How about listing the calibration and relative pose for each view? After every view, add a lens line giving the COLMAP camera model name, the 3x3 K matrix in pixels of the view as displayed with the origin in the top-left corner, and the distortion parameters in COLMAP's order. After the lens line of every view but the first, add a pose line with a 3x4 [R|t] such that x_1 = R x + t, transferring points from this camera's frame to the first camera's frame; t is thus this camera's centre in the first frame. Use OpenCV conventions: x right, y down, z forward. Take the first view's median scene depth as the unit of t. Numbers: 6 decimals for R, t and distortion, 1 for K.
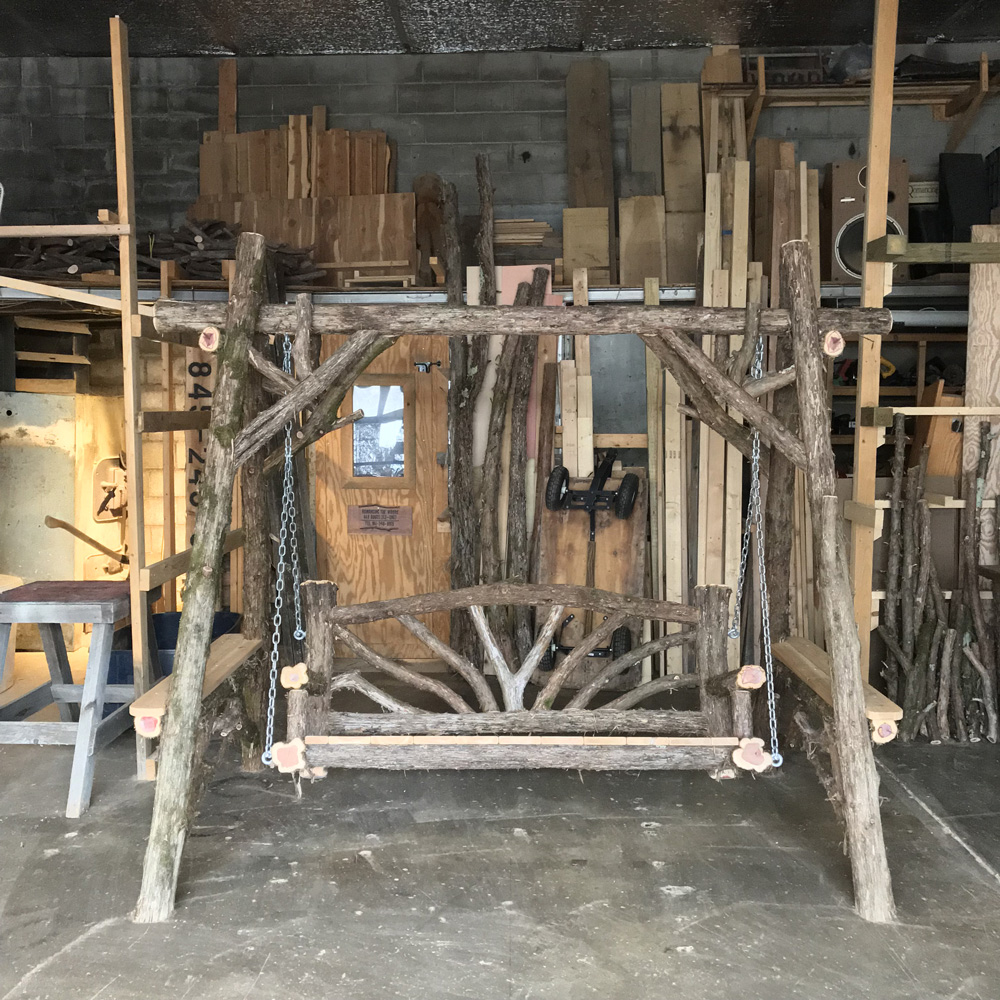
lens RADIAL K [[1023.6, 0, 500.0], [0, 1023.6, 500.0], [0, 0, 1]] dist [-0.026244, -0.003065]
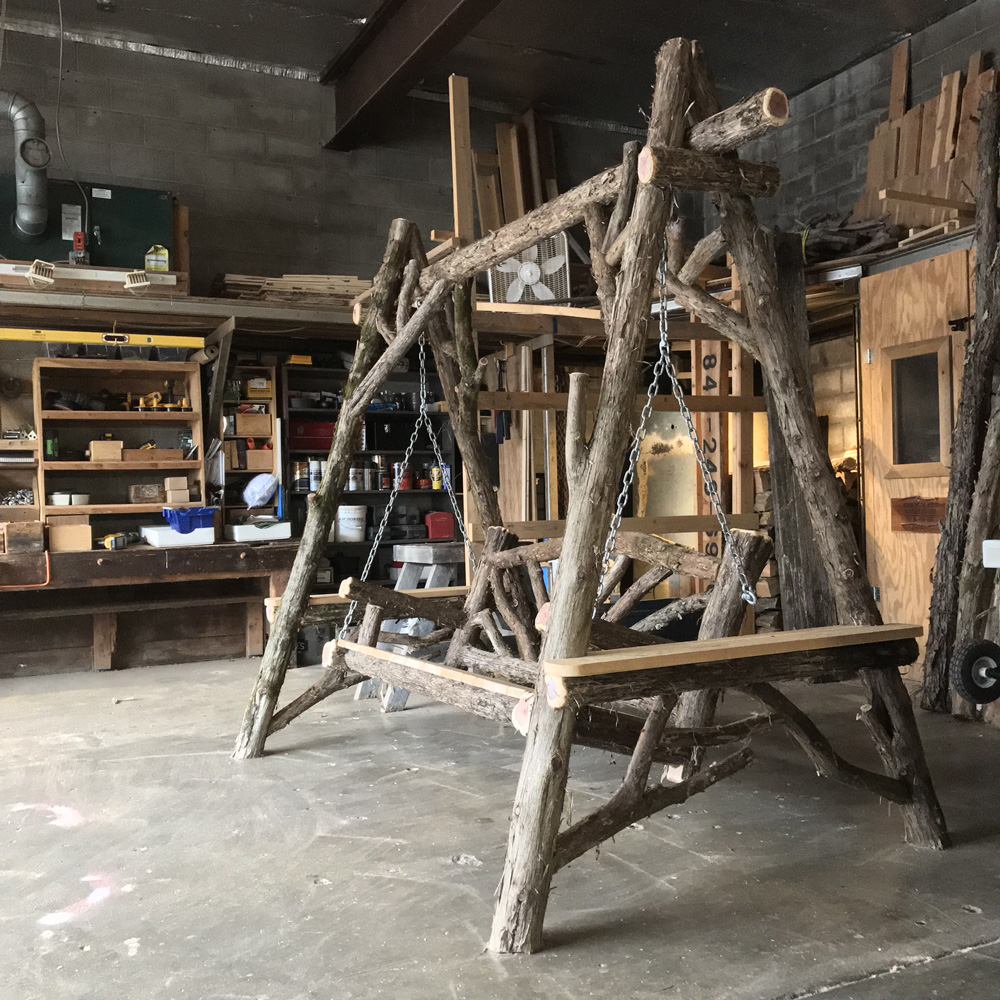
lens RADIAL K [[1023.6, 0, 500.0], [0, 1023.6, 500.0], [0, 0, 1]] dist [-0.026244, -0.003065]
pose [[0.476794, -0.021421, -0.878754, 0.449618], [-0.039607, 0.998164, -0.045821, 0.058974], [0.878122, 0.056653, 0.475071, 0.297958]]
